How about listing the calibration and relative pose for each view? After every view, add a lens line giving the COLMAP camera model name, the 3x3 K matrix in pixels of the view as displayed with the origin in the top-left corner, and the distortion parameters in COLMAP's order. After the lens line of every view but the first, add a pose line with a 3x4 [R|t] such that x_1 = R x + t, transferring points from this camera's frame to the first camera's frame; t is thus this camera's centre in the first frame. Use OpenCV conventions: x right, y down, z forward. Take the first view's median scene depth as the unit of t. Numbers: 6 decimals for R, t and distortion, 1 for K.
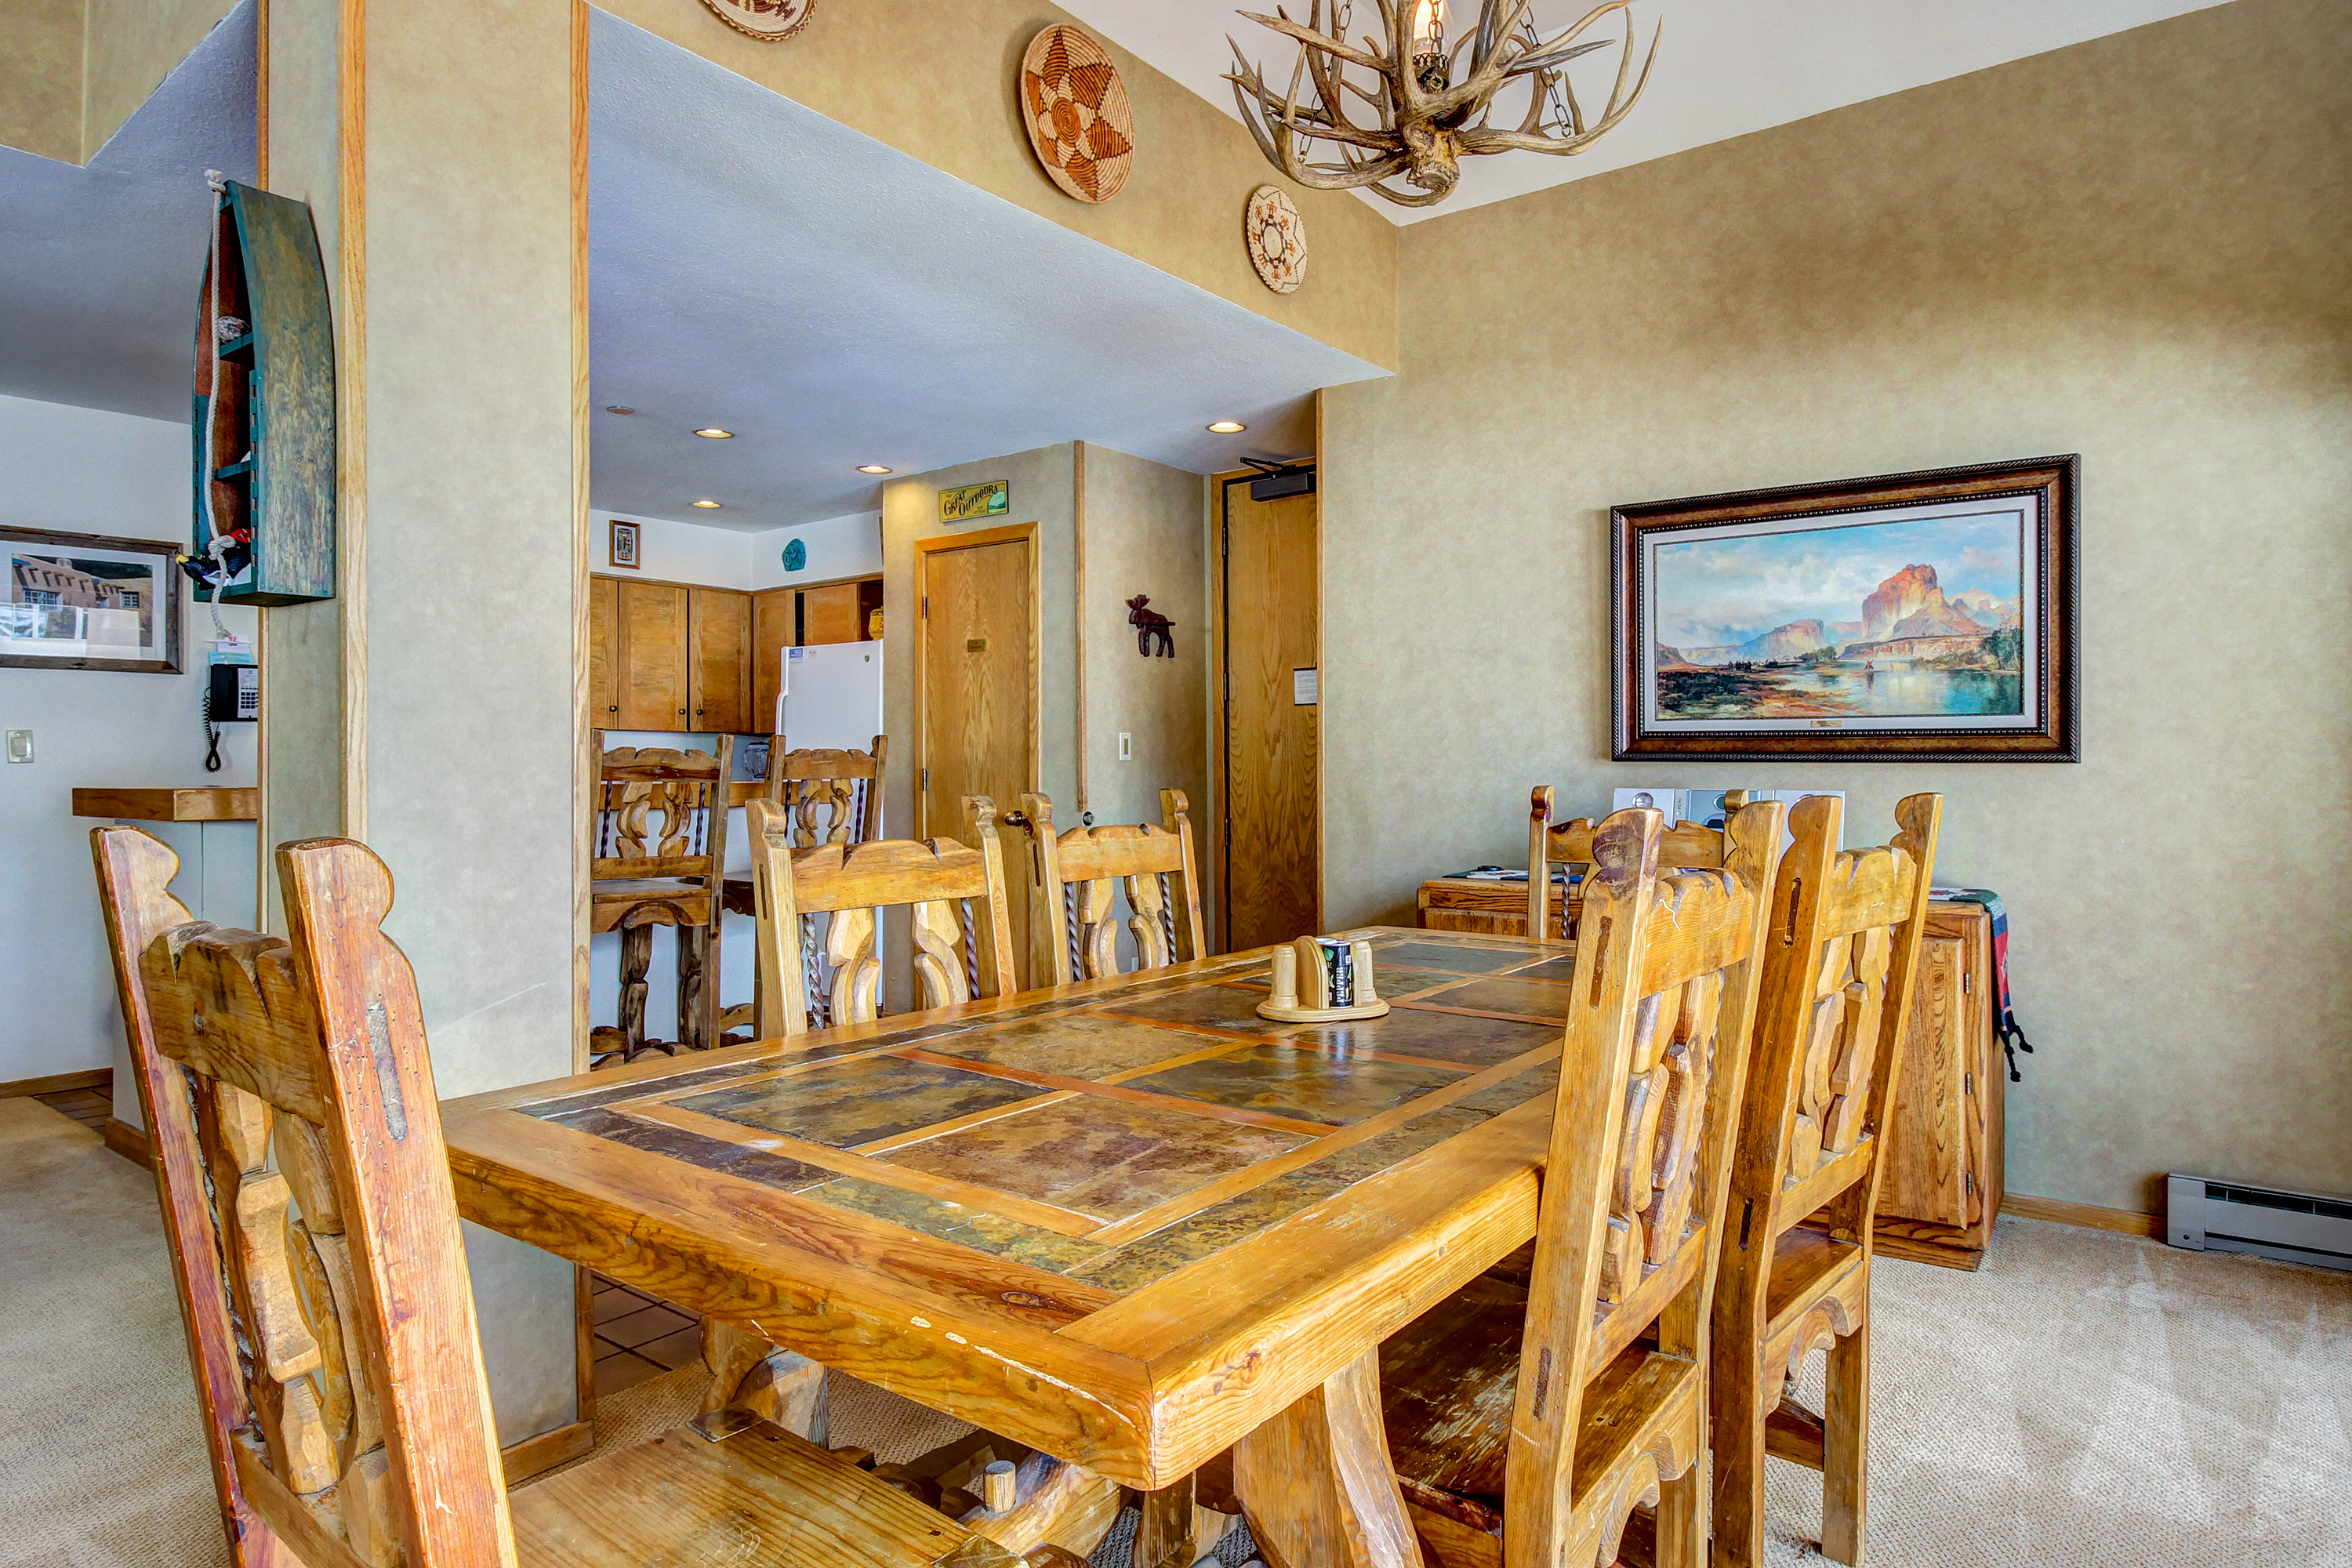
lens RADIAL K [[1374.0, 0, 1178.8], [0, 1374.0, 758.9], [0, 0, 1]] dist [-0.005716, -0.001152]
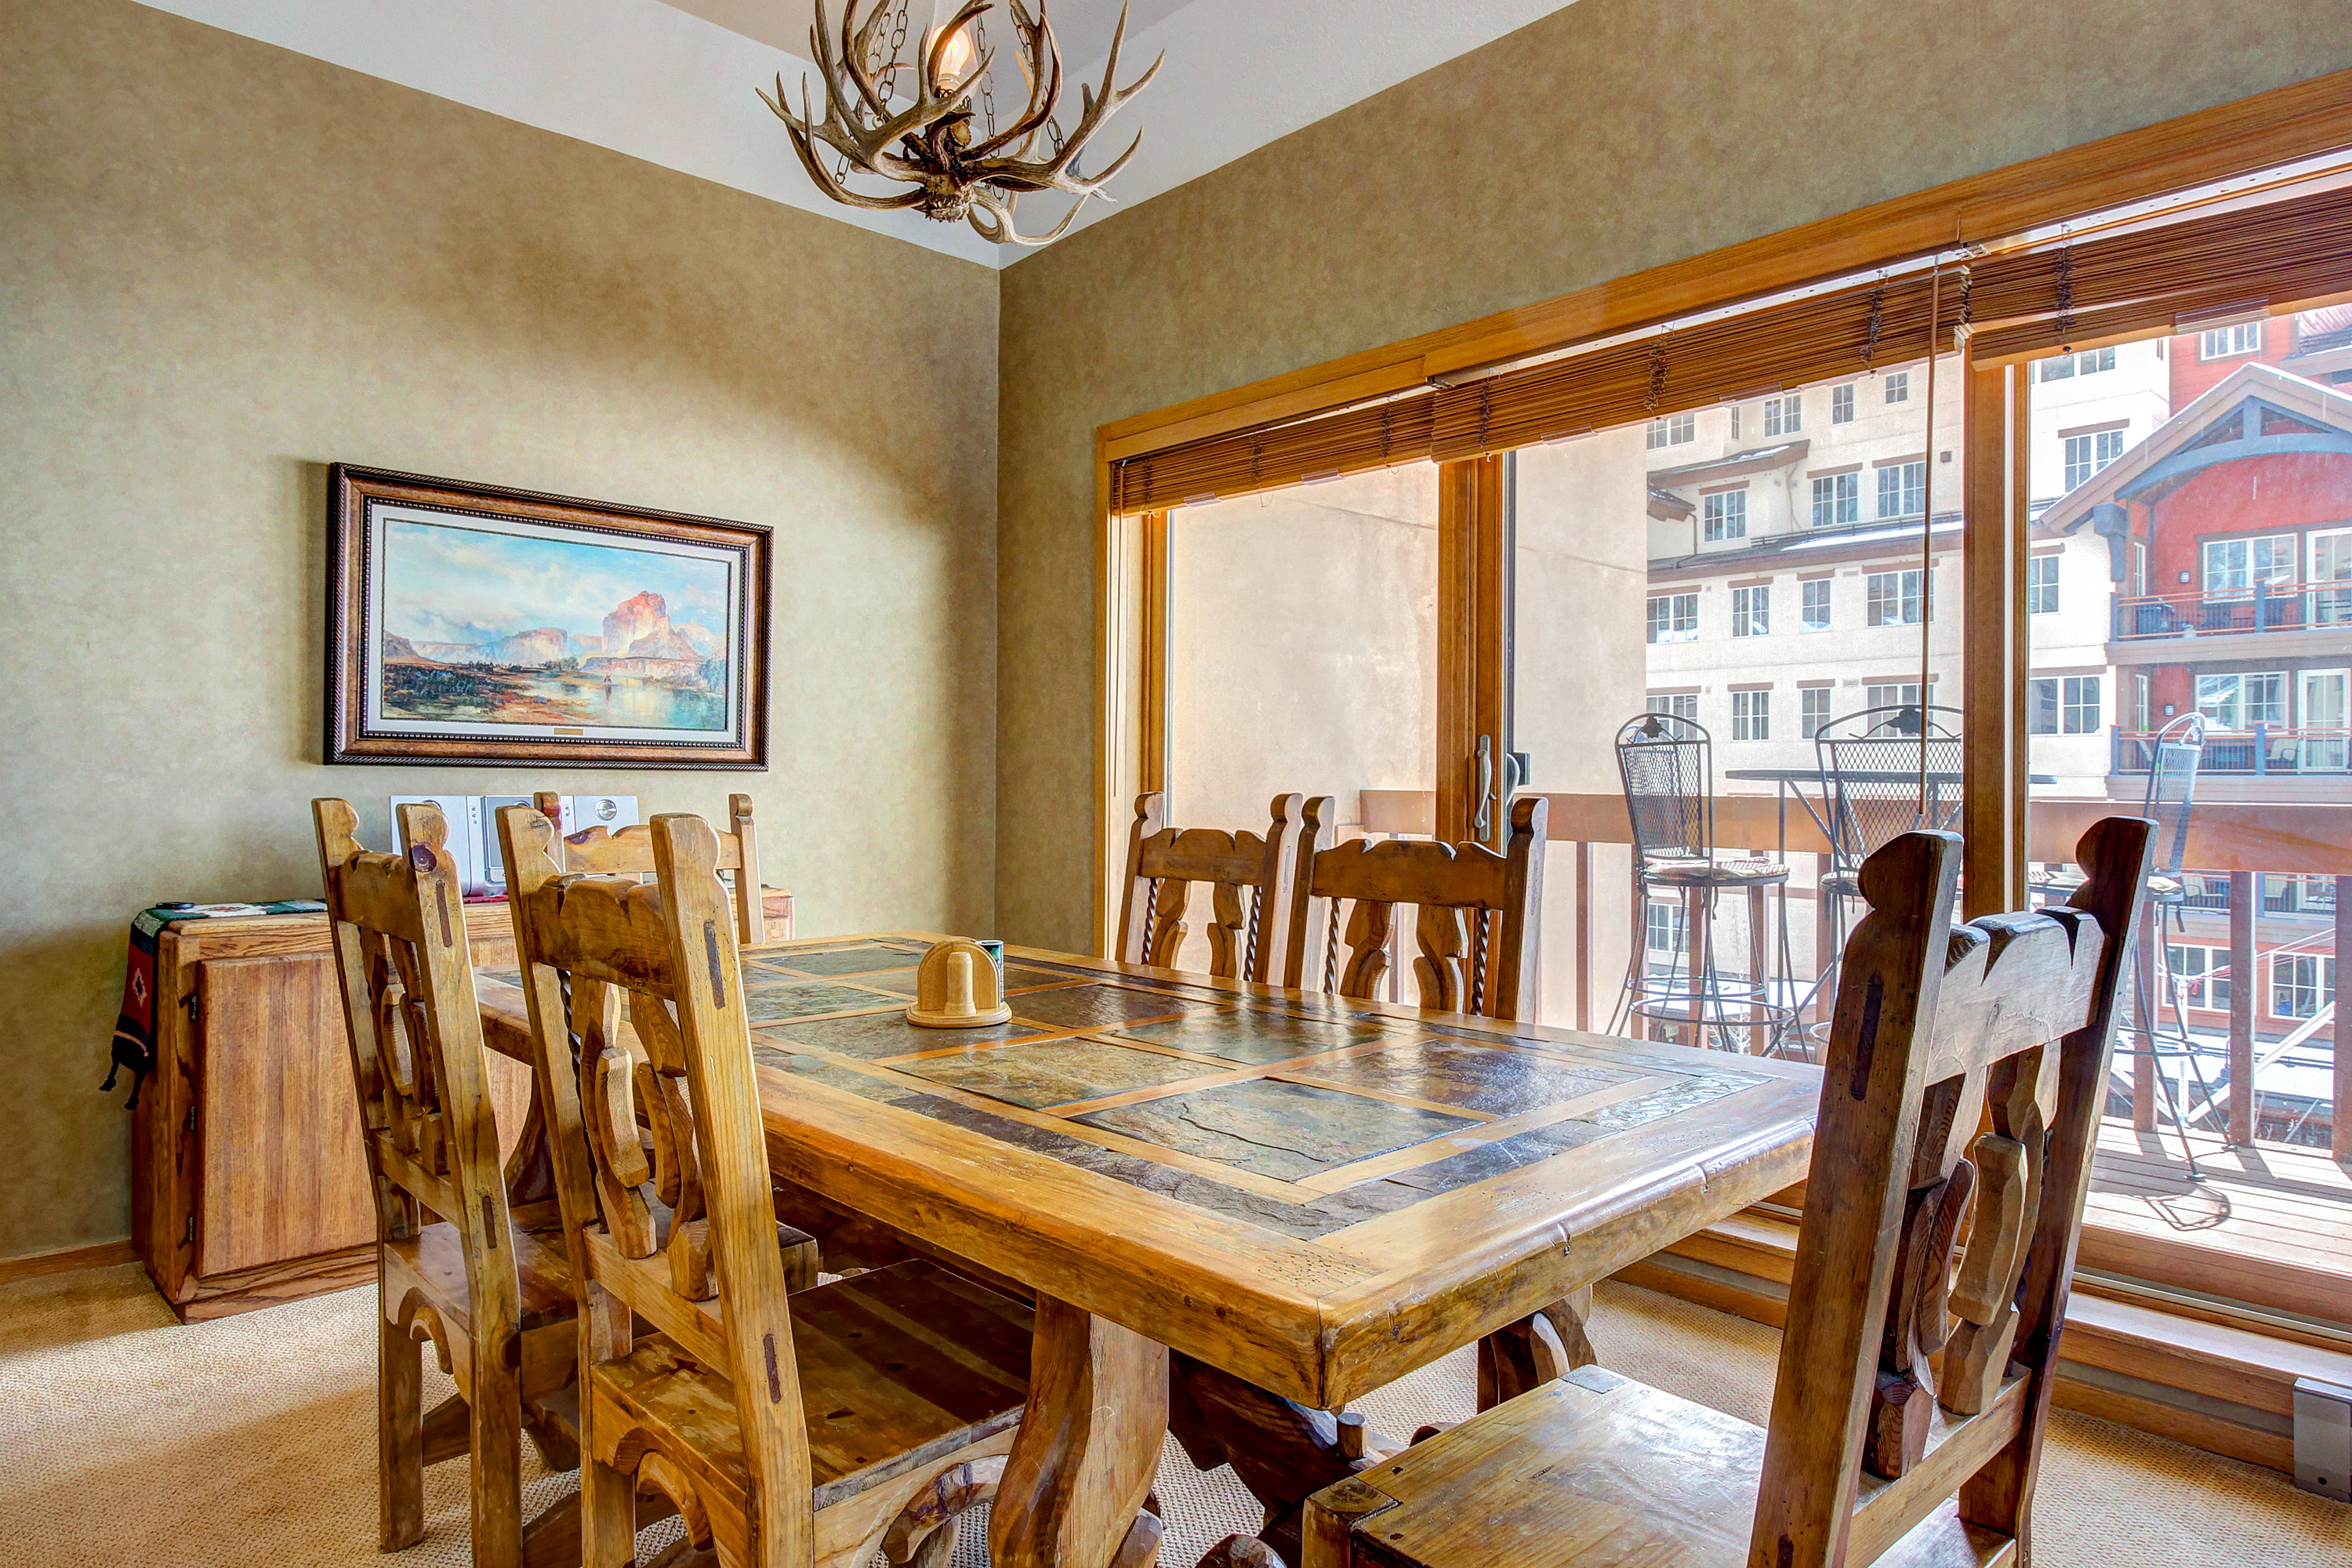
lens RADIAL K [[1356.8, 0, 1176.0], [0, 1356.8, 784.0], [0, 0, 1]] dist [-0.003025, 0.000127]
pose [[0.163125, 0.000453, 0.986605, -0.412836], [-0.013833, 0.999903, 0.001828, 0.005230], [-0.986508, -0.013946, 0.163116, 0.342150]]
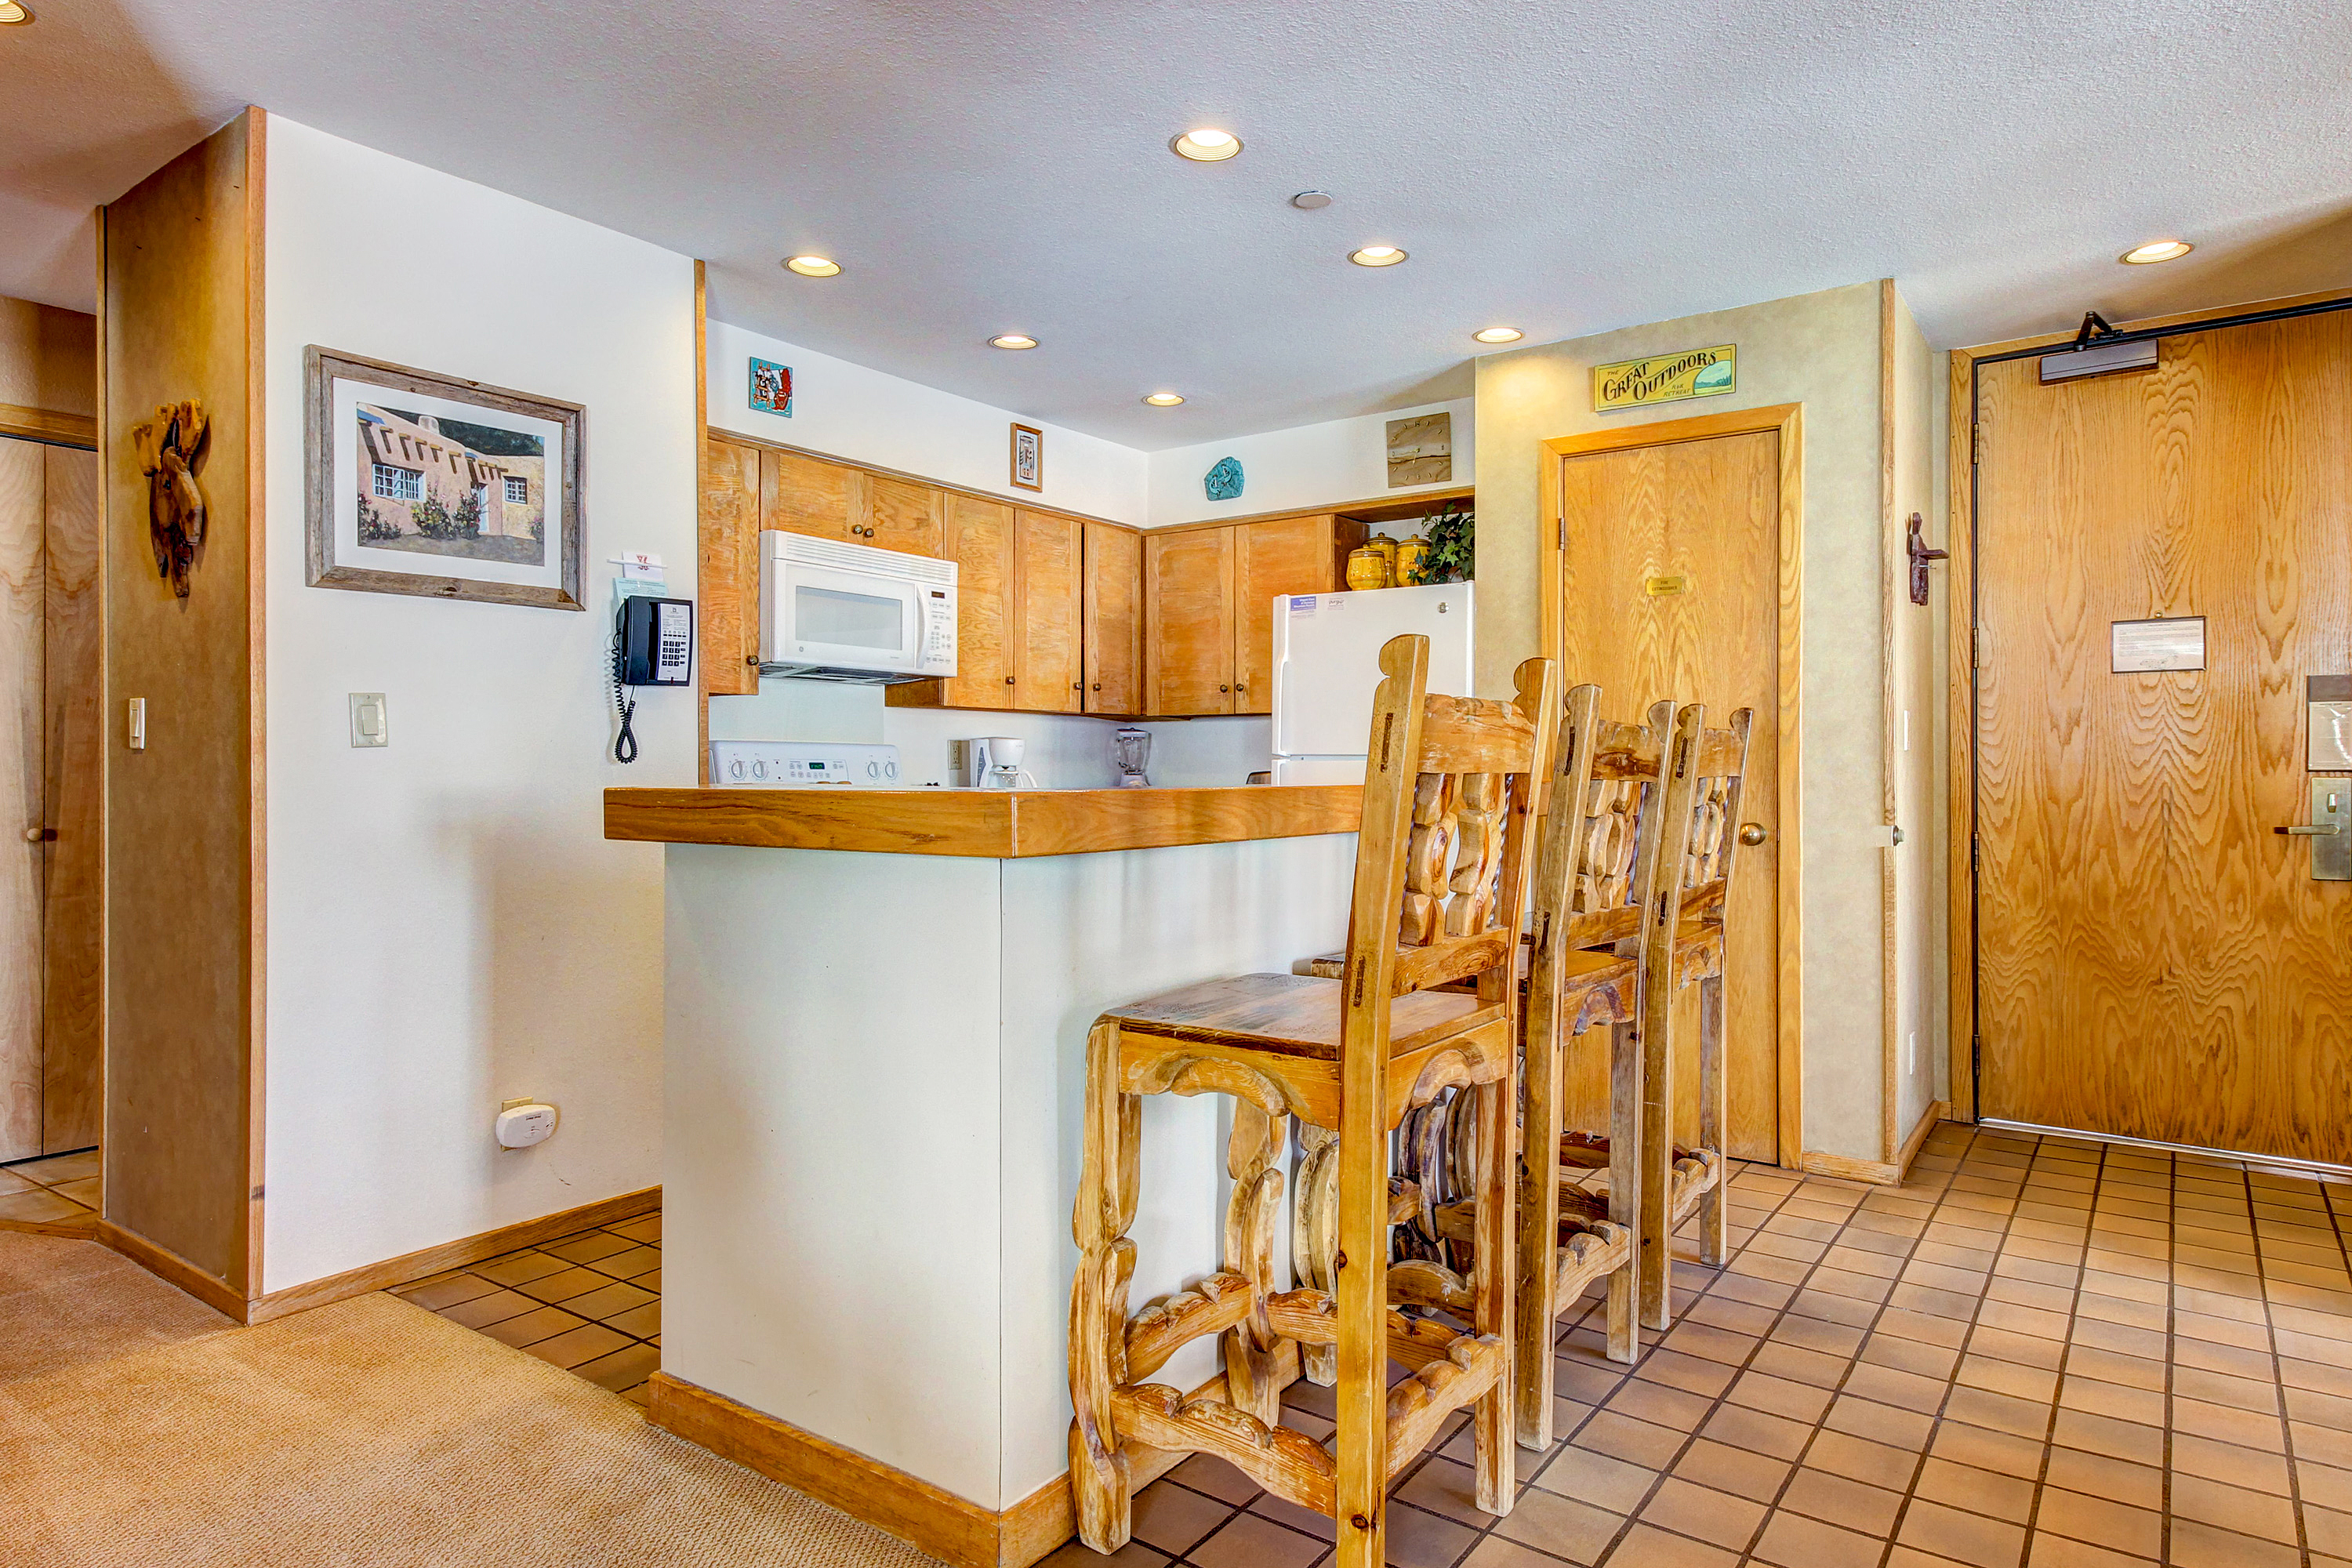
lens RADIAL K [[1383.0, 0, 1176.0], [0, 1383.0, 784.0], [0, 0, 1]] dist [0.004800, -0.000482]
pose [[0.999387, 0.002418, 0.034915, -0.594108], [-0.003092, 0.999810, 0.019259, 0.007555], [-0.034861, -0.019355, 0.999205, 0.428677]]
